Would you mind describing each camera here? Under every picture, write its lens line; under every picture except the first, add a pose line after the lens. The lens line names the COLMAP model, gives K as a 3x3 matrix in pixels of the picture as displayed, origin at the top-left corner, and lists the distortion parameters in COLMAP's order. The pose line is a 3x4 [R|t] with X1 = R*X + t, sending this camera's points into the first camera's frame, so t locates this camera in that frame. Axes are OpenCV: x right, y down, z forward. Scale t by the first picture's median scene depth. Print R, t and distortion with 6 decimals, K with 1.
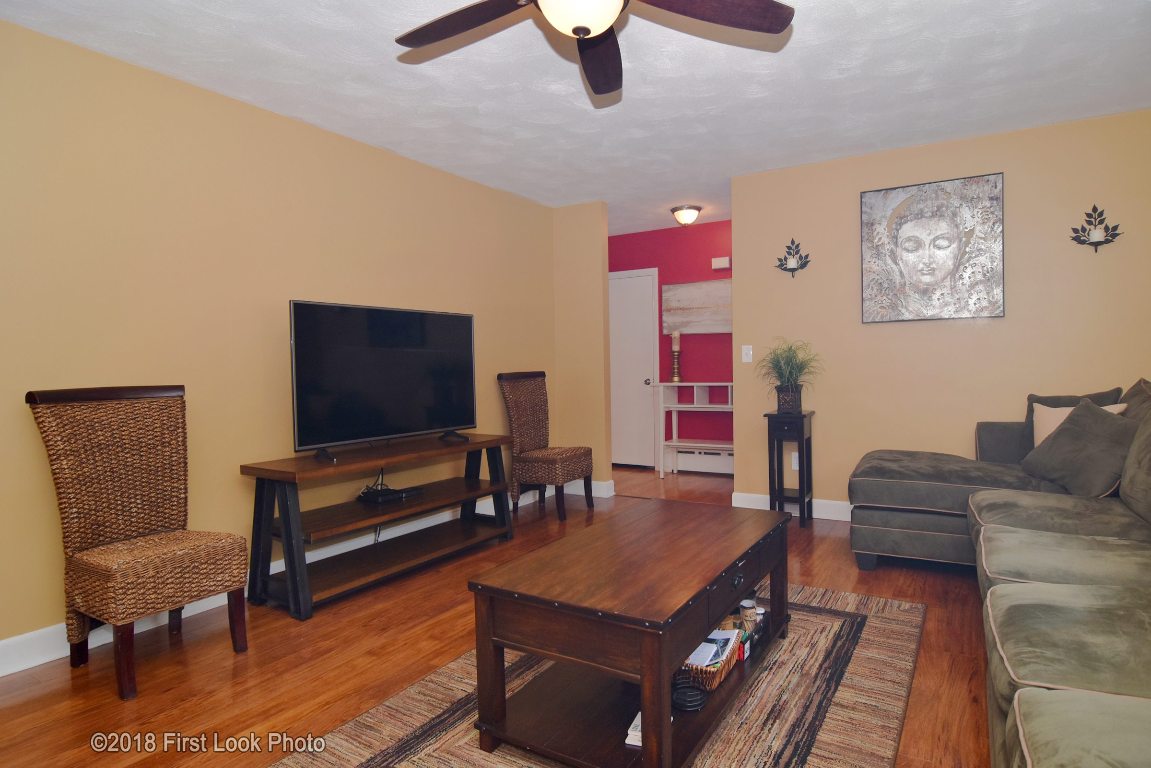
lens RADIAL K [[649.7, 0, 576.0], [0, 649.7, 385.5], [0, 0, 1]] dist [-0.010866, -0.008388]
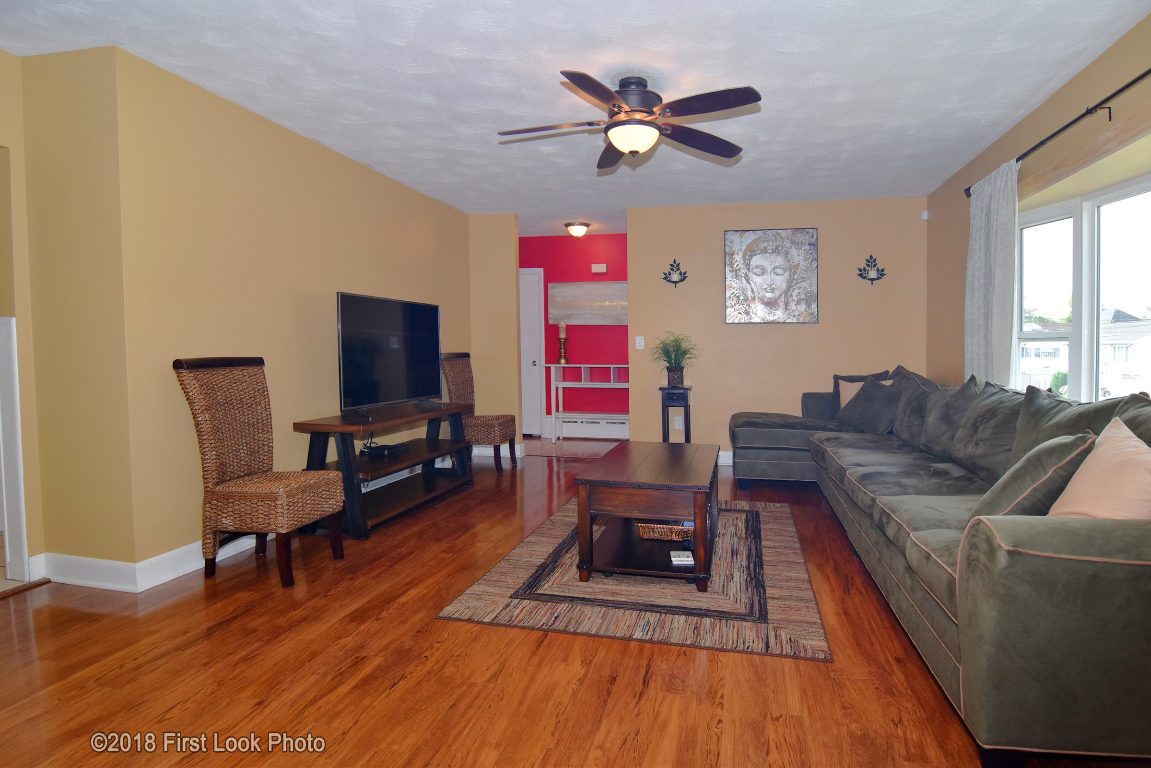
lens RADIAL K [[618.5, 0, 568.0], [0, 618.5, 348.5], [0, 0, 1]] dist [-0.007269, -0.000262]
pose [[0.965573, 0.024075, 0.259017, -0.257181], [-0.015618, 0.999277, -0.034659, 0.011001], [-0.259664, 0.029420, 0.965251, -0.226523]]
